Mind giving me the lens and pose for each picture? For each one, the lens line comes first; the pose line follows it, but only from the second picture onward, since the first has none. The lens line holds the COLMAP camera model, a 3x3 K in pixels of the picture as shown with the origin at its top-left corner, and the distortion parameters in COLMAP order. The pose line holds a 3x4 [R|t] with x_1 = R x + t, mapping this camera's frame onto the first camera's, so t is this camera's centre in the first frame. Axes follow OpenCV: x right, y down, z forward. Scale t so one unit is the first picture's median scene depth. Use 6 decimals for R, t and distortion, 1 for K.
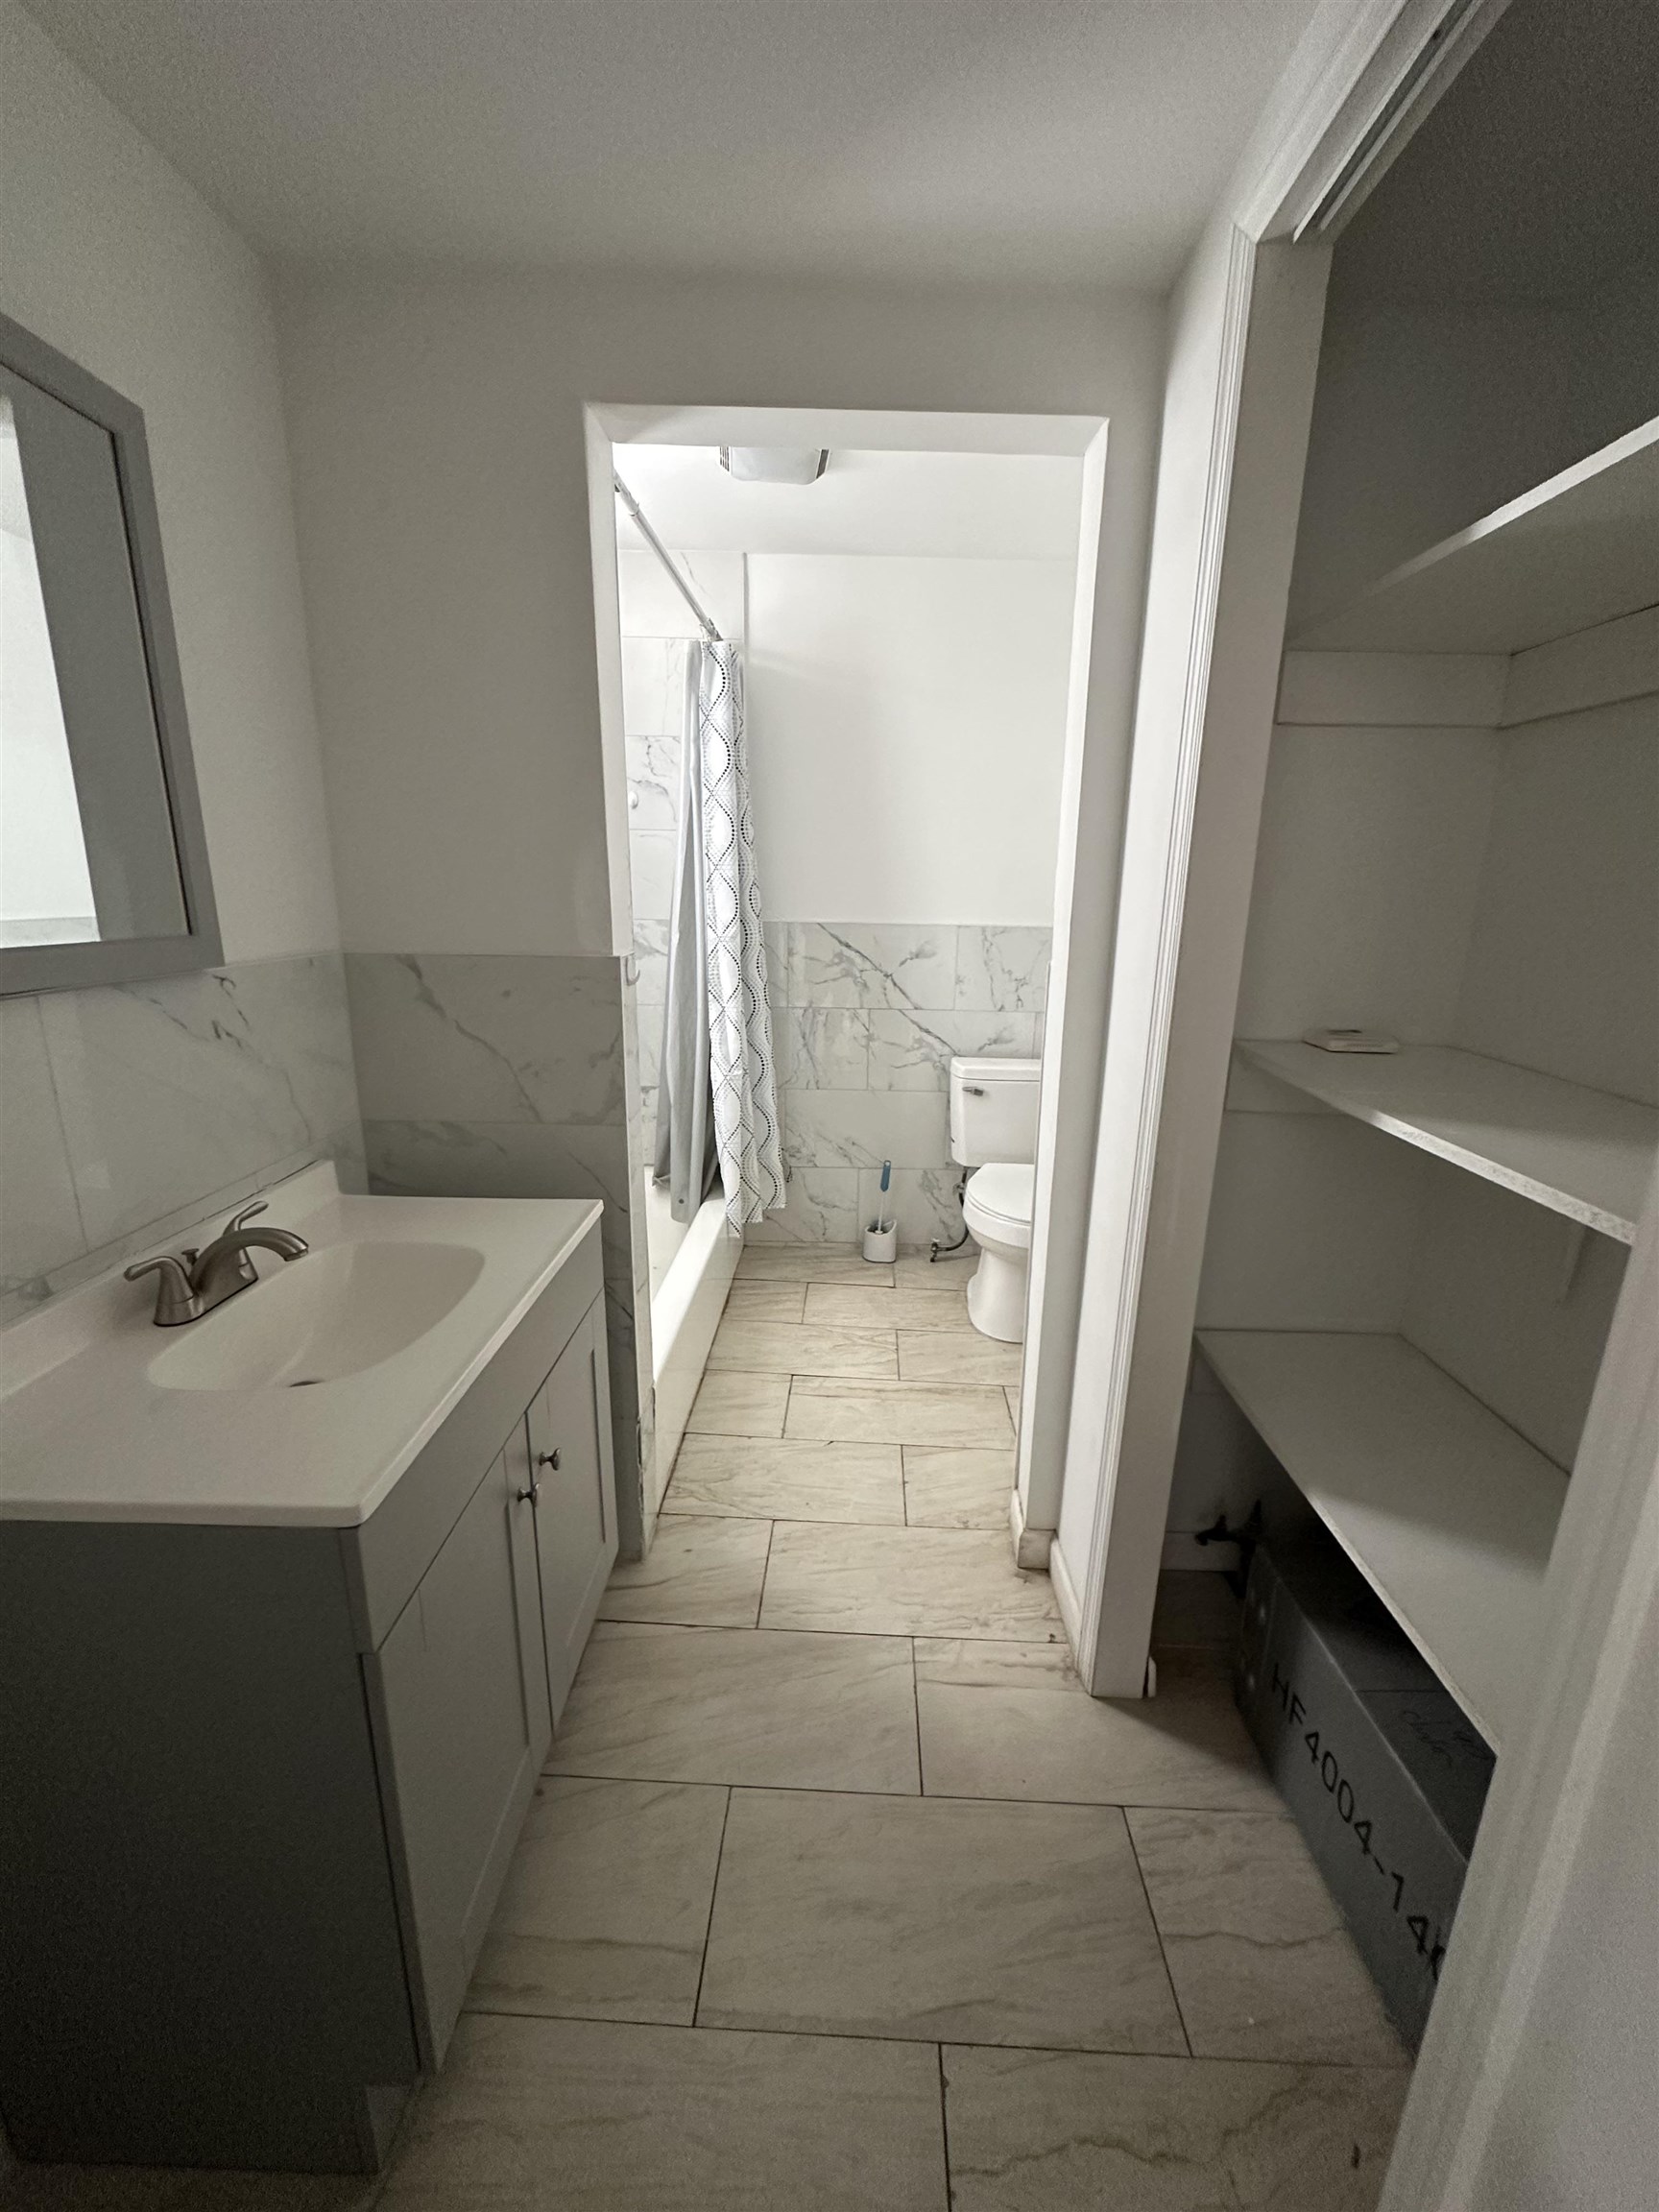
lens RADIAL K [[883.6, 0, 829.5], [0, 883.6, 1106.0], [0, 0, 1]] dist [0.000279, 0.000274]
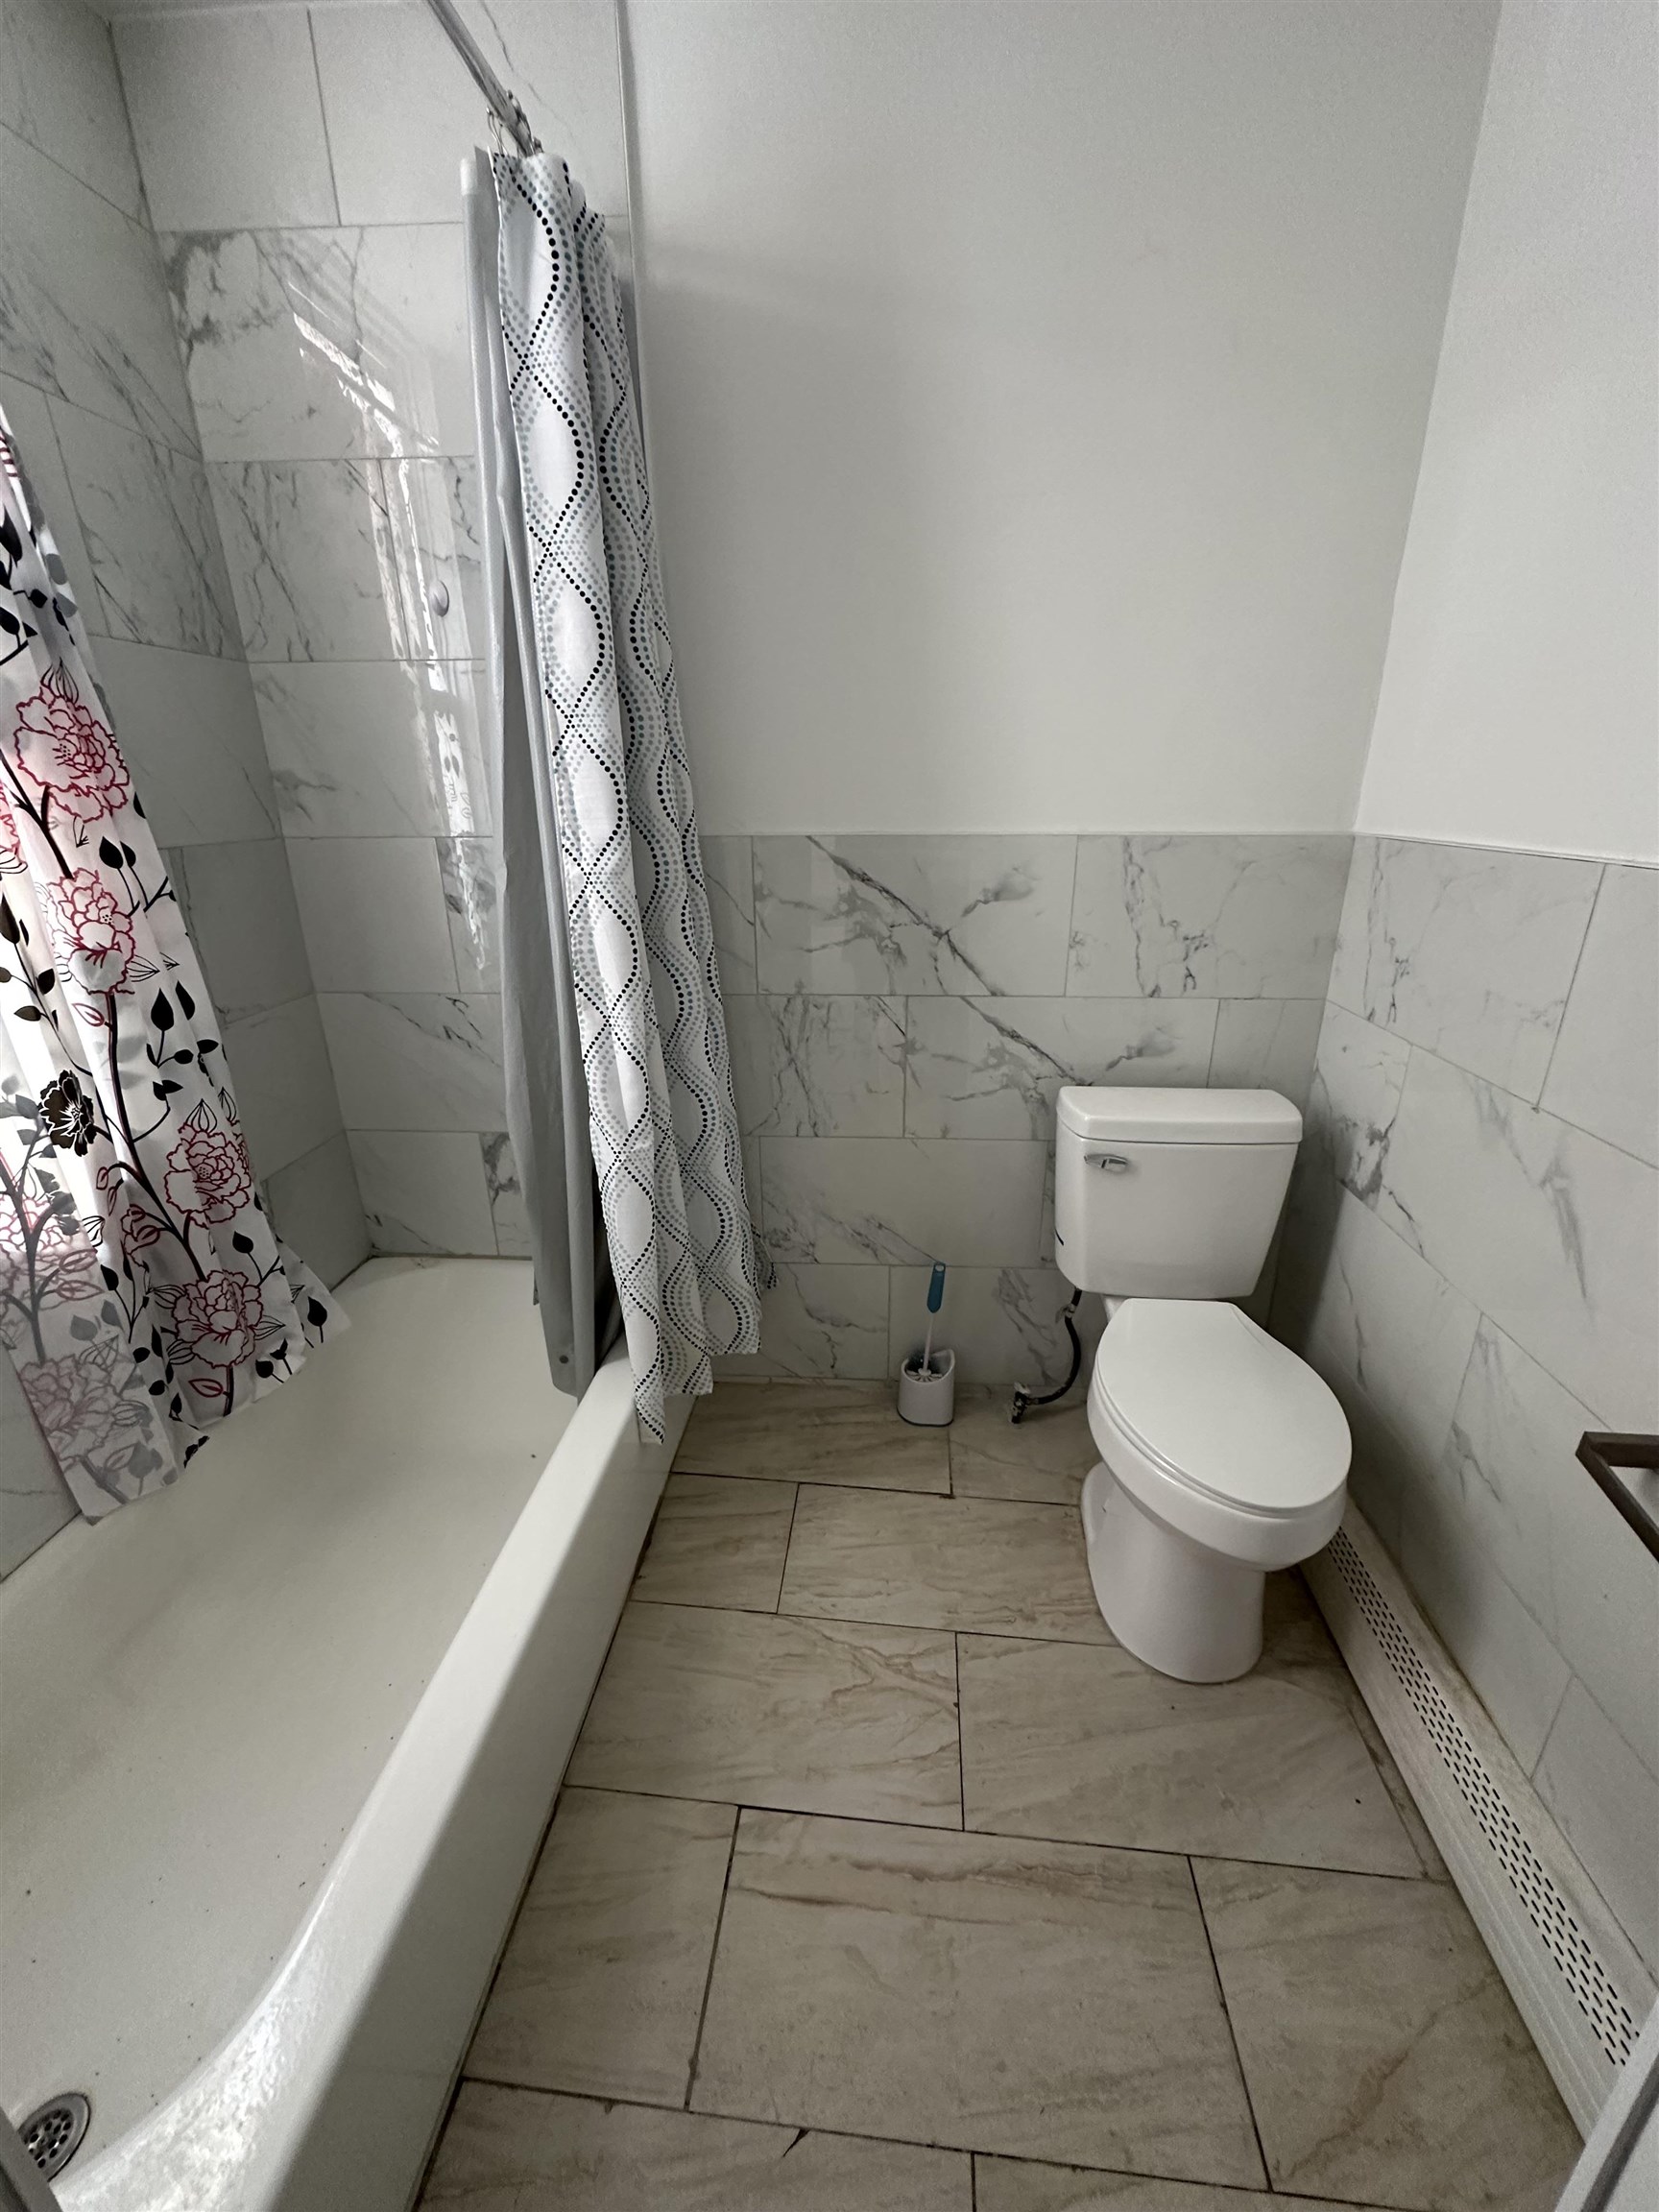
lens RADIAL K [[883.6, 0, 829.5], [0, 883.6, 1106.0], [0, 0, 1]] dist [0.000279, 0.000274]
pose [[0.998263, -0.004811, -0.058721, 0.029801], [0.010760, 0.994785, 0.101422, -0.099500], [0.057927, -0.101878, 0.993109, 0.456153]]
